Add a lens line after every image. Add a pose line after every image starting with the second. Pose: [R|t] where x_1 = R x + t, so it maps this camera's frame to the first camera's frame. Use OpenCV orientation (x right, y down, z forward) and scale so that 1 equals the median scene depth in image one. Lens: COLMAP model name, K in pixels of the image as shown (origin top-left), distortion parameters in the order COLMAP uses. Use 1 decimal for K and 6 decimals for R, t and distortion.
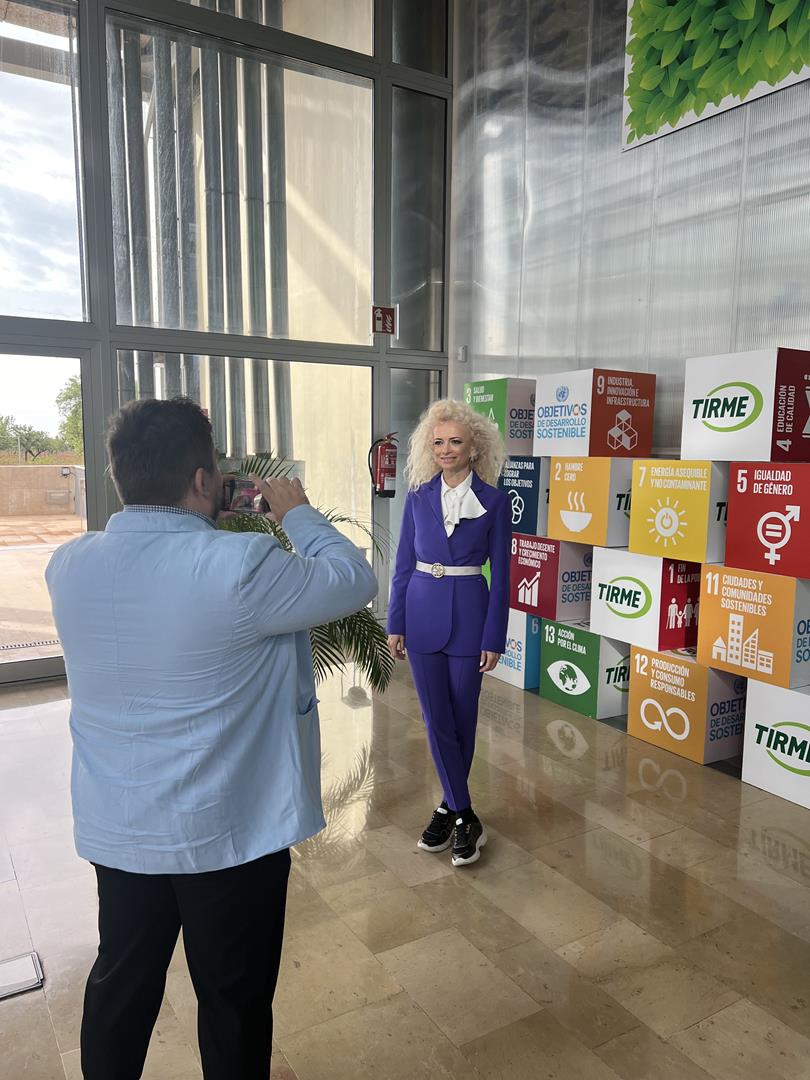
lens RADIAL K [[825.6, 0, 401.3], [0, 825.6, 537.2], [0, 0, 1]] dist [0.050986, -0.067129]
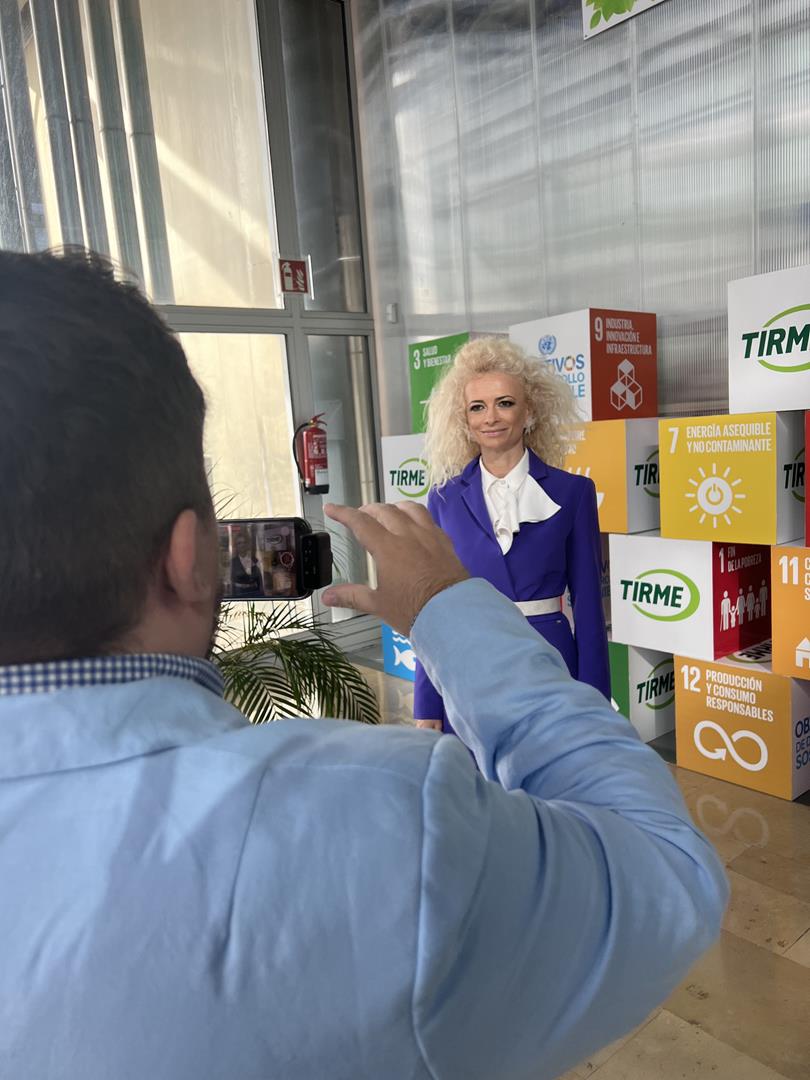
lens RADIAL K [[825.6, 0, 406.5], [0, 825.6, 540.2], [0, 0, 1]] dist [0.050986, -0.067129]
pose [[0.985502, -0.097496, 0.138850, -0.072253], [0.094623, 0.995143, 0.027165, -0.023957], [-0.140824, -0.013633, 0.989941, 0.254009]]
